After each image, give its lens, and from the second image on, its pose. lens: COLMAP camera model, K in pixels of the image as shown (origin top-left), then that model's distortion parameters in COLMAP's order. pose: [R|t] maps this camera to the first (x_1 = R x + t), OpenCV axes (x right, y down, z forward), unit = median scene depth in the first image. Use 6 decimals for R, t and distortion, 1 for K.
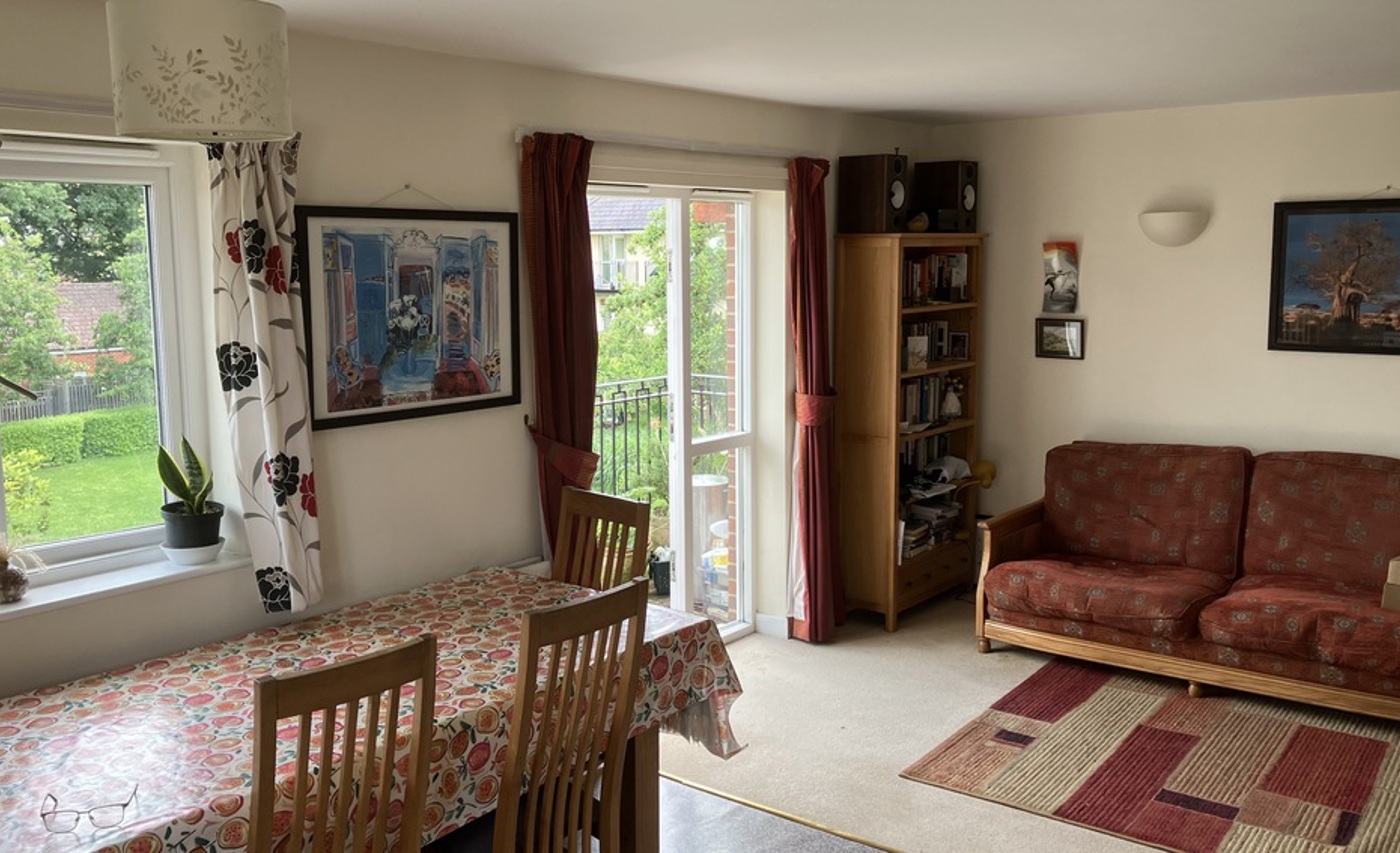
lens RADIAL K [[1257.0, 0, 700.0], [0, 1257.0, 426.5], [0, 0, 1]] dist [0.030462, 0.000923]
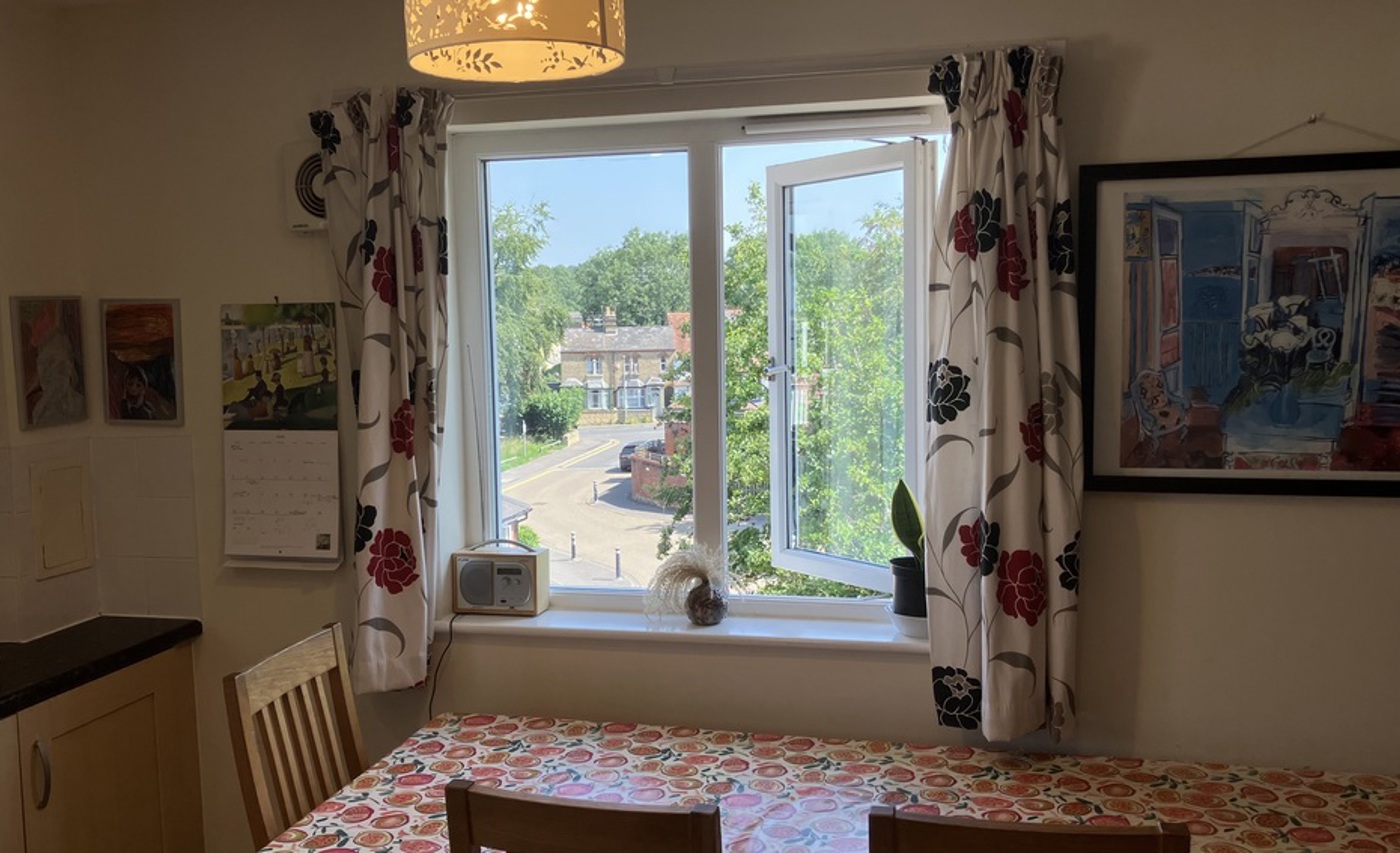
lens RADIAL K [[1257.0, 0, 700.0], [0, 1257.0, 426.5], [0, 0, 1]] dist [0.030462, 0.000923]
pose [[0.407946, 0.080435, -0.909456, 0.200869], [-0.110585, 0.993131, 0.038231, -0.029339], [0.906284, 0.084976, 0.414039, 0.441963]]
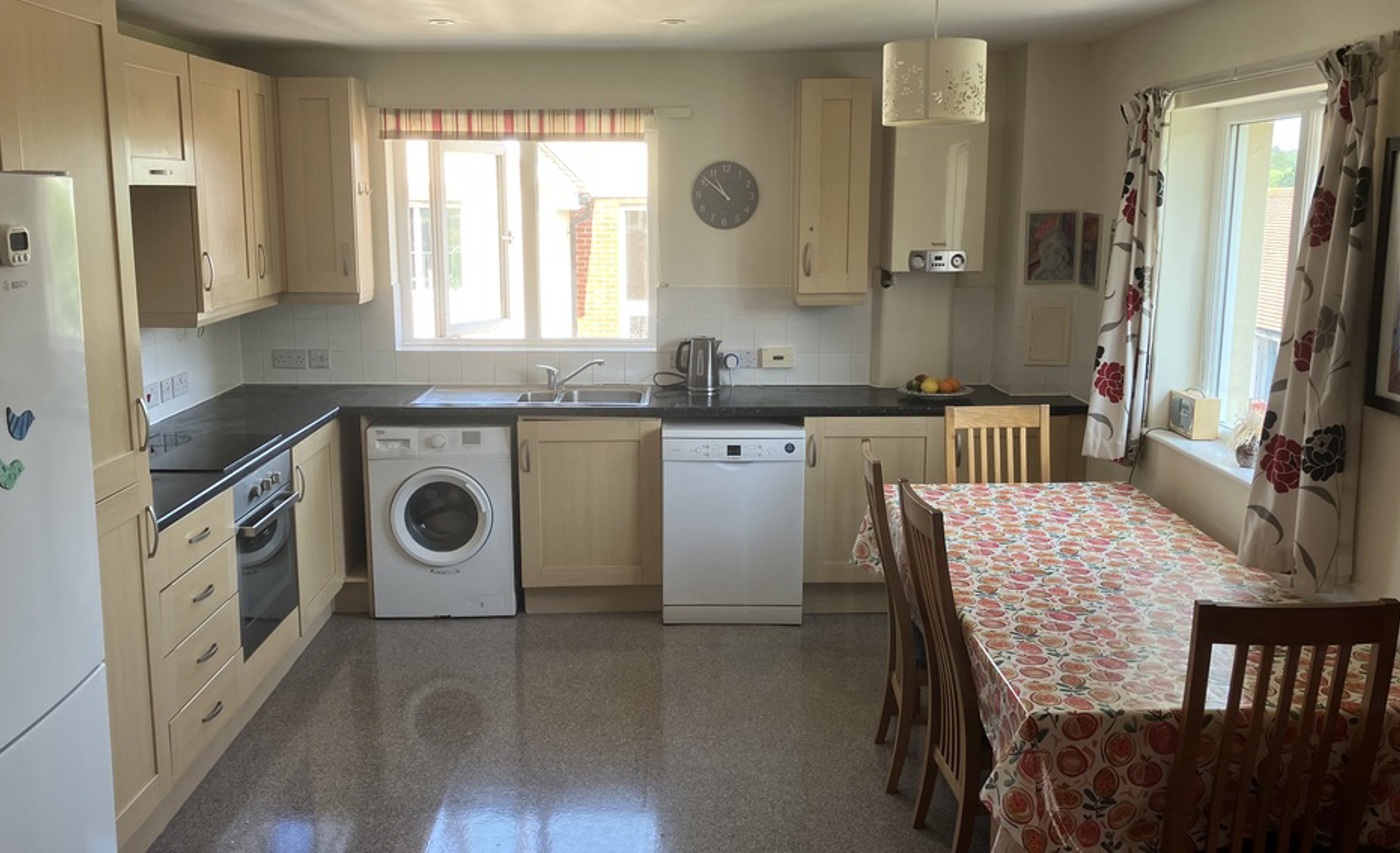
lens RADIAL K [[1235.9, 0, 692.0], [0, 1235.9, 420.2], [0, 0, 1]] dist [0.088822, -0.174640]
pose [[-0.774070, 0.121038, -0.621422, 0.491567], [-0.083831, 0.953316, 0.290107, -0.166498], [0.627525, 0.276657, -0.727786, 1.140668]]
